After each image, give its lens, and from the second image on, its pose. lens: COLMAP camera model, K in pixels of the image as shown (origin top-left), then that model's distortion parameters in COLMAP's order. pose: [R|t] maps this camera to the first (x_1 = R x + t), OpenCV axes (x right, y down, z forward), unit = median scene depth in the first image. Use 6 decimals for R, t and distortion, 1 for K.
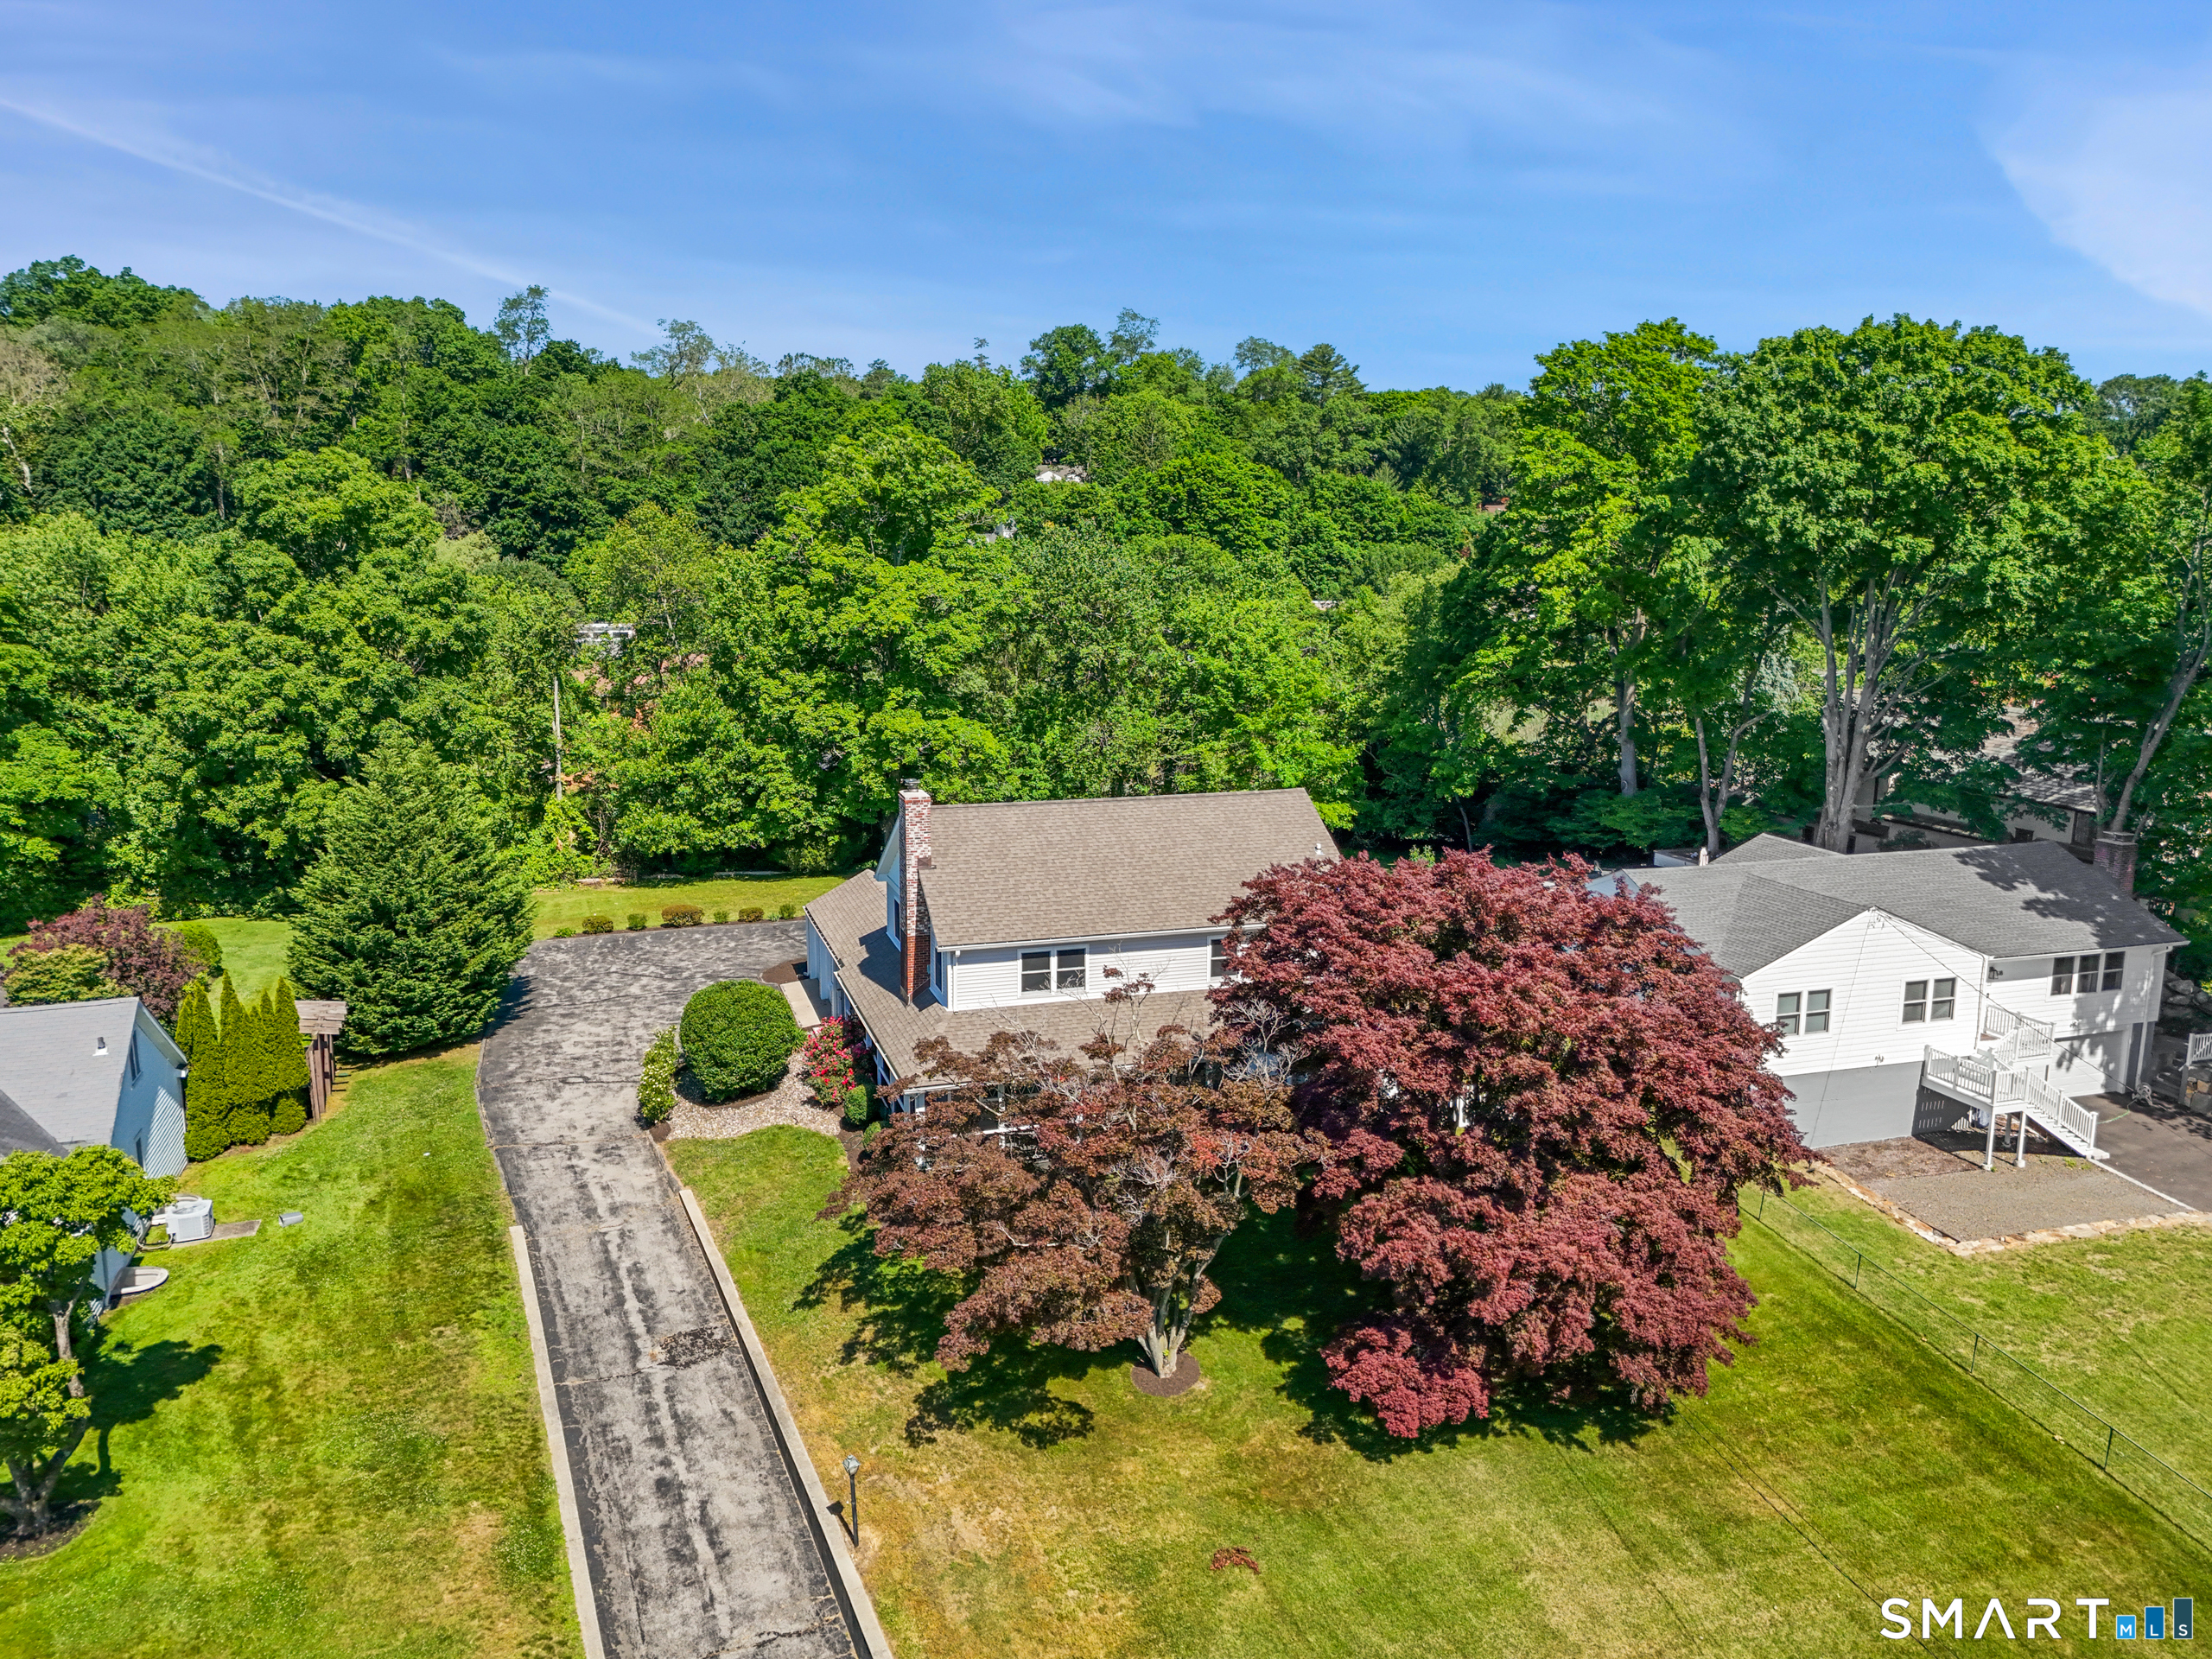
lens RADIAL K [[1626.0, 0, 1116.9], [0, 1626.0, 844.1], [0, 0, 1]] dist [0.057649, -0.050075]
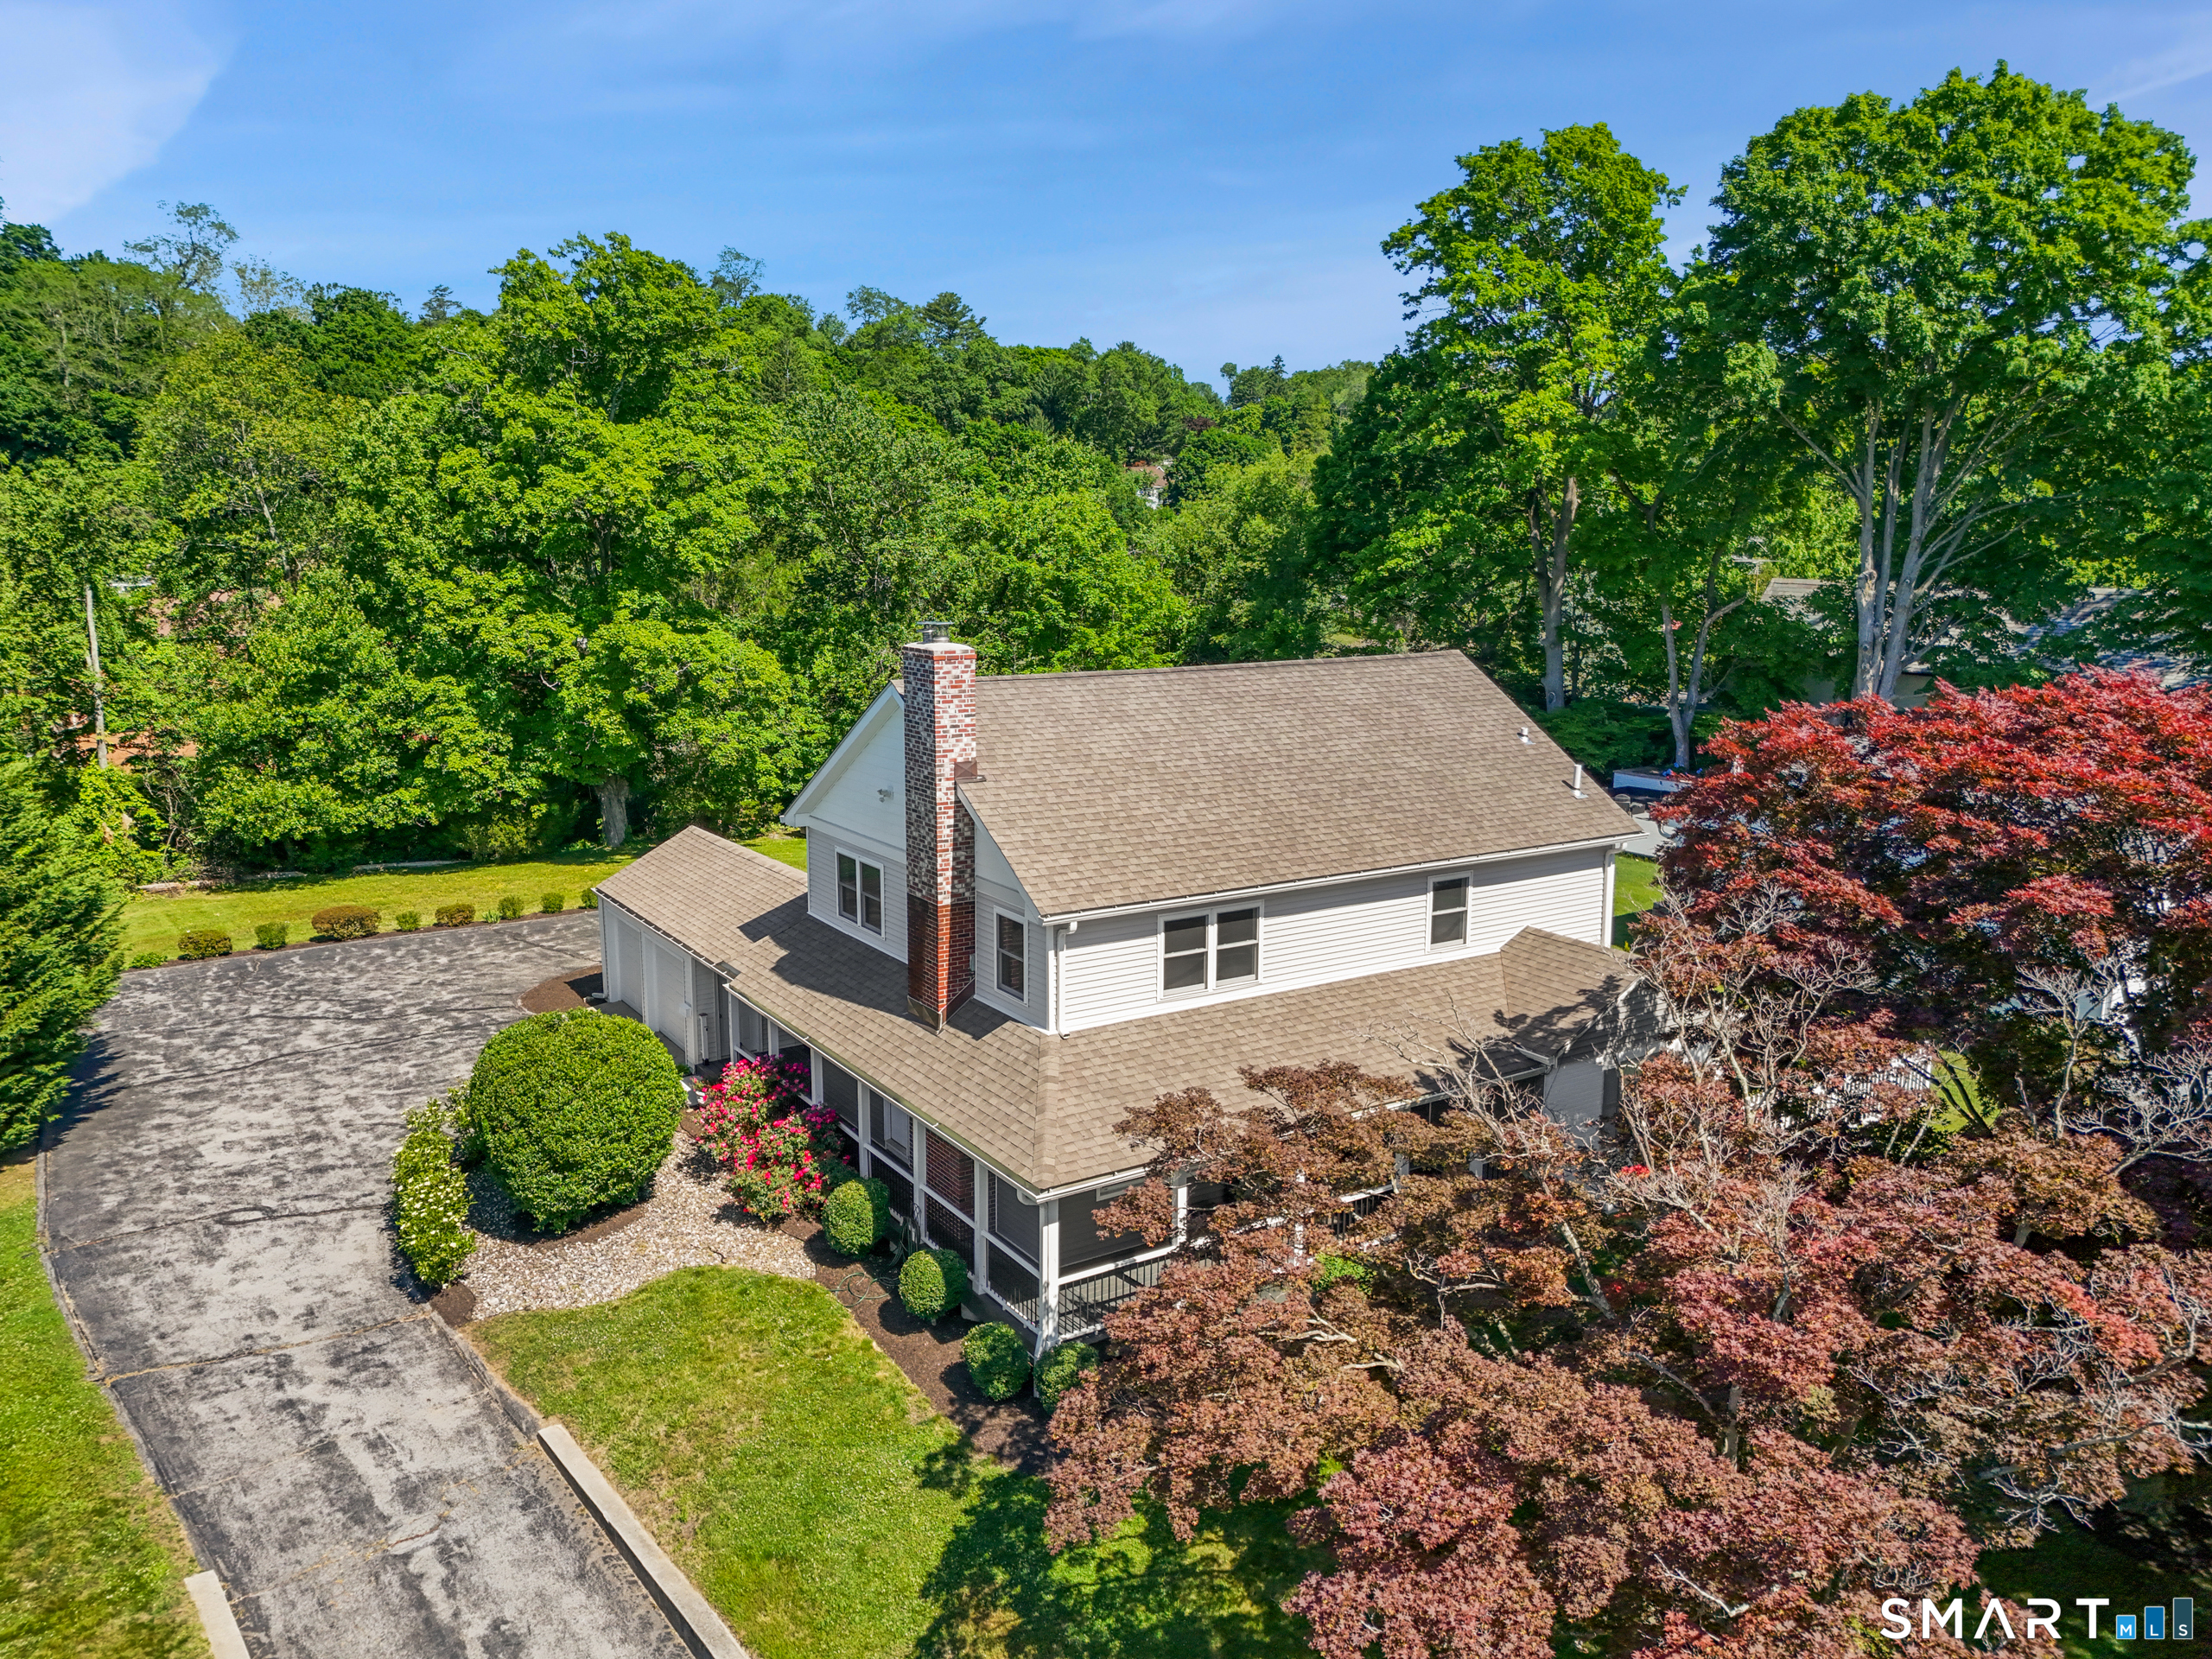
lens RADIAL K [[1626.0, 0, 1116.9], [0, 1626.0, 844.1], [0, 0, 1]] dist [0.057649, -0.050075]
pose [[0.966475, -0.050478, 0.251749, -0.116220], [0.049454, 0.998722, 0.010398, 0.018432], [-0.251952, 0.002400, 0.967737, 0.251593]]
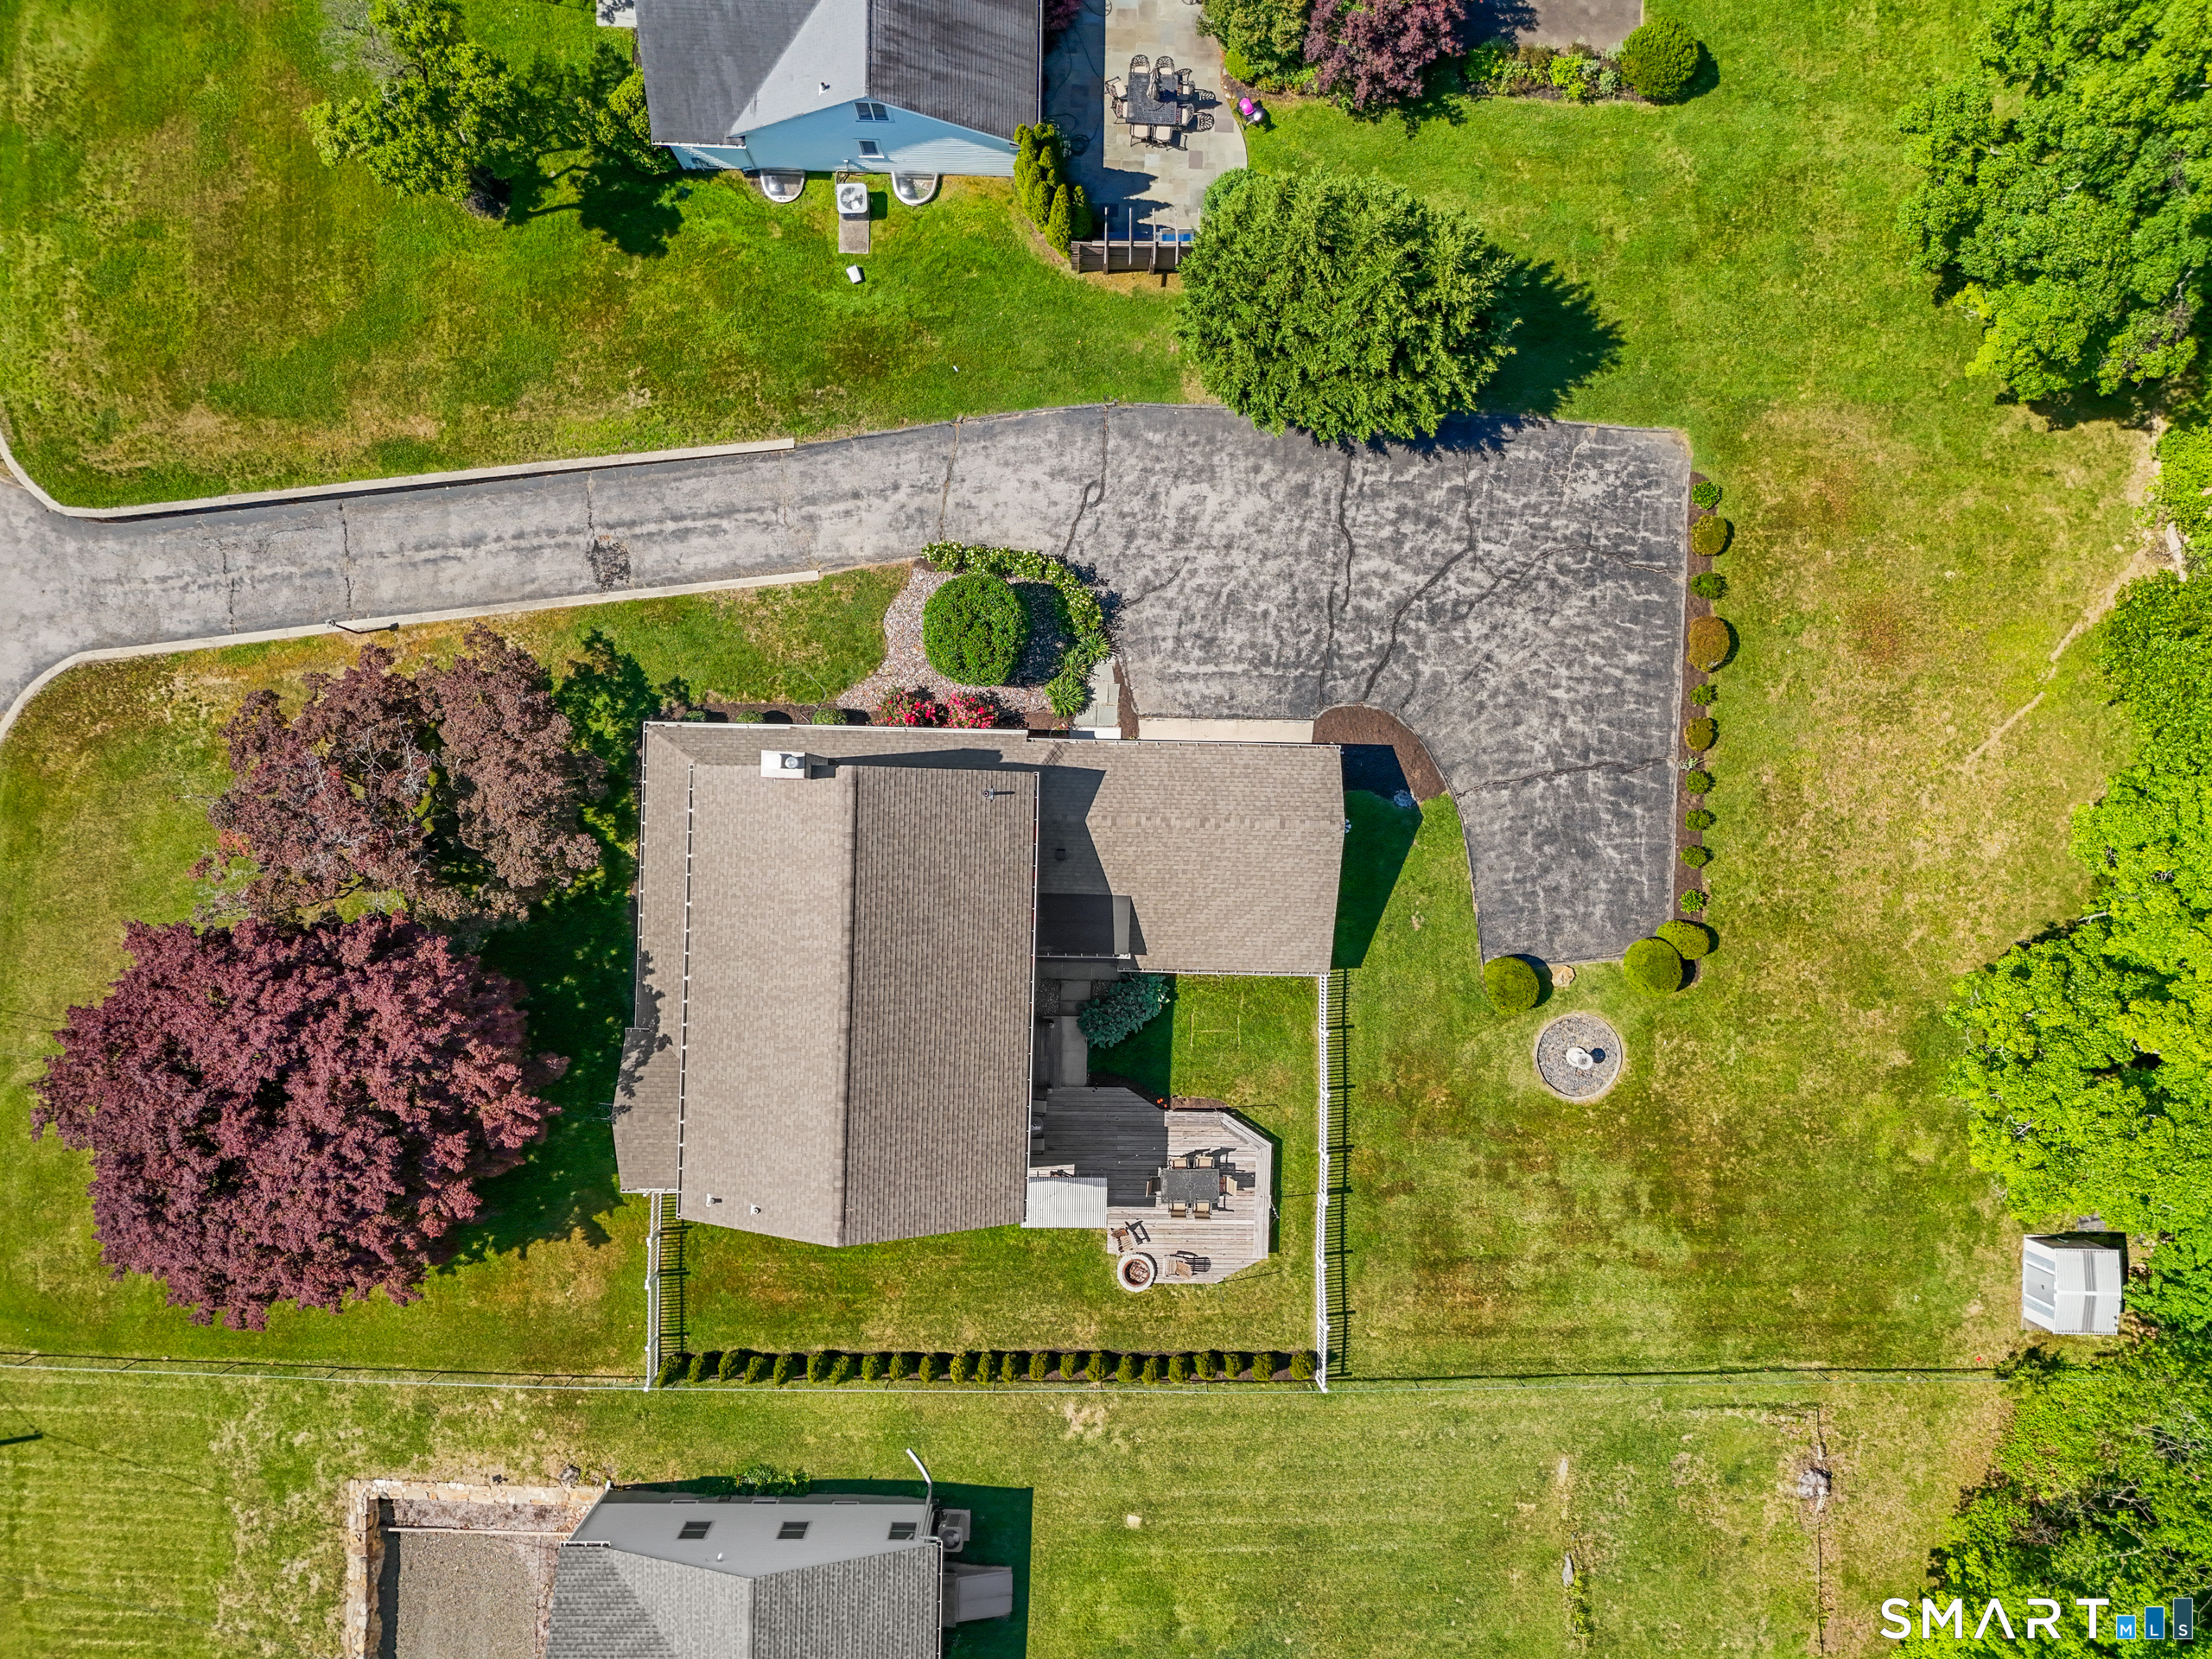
lens RADIAL K [[1626.0, 0, 1116.9], [0, 1626.0, 844.1], [0, 0, 1]] dist [0.057649, -0.050075]
pose [[-0.333937, 0.942565, -0.007579, -0.077630], [-0.189097, -0.059113, 0.980177, -0.555166], [0.923433, 0.328751, 0.197976, 0.563079]]
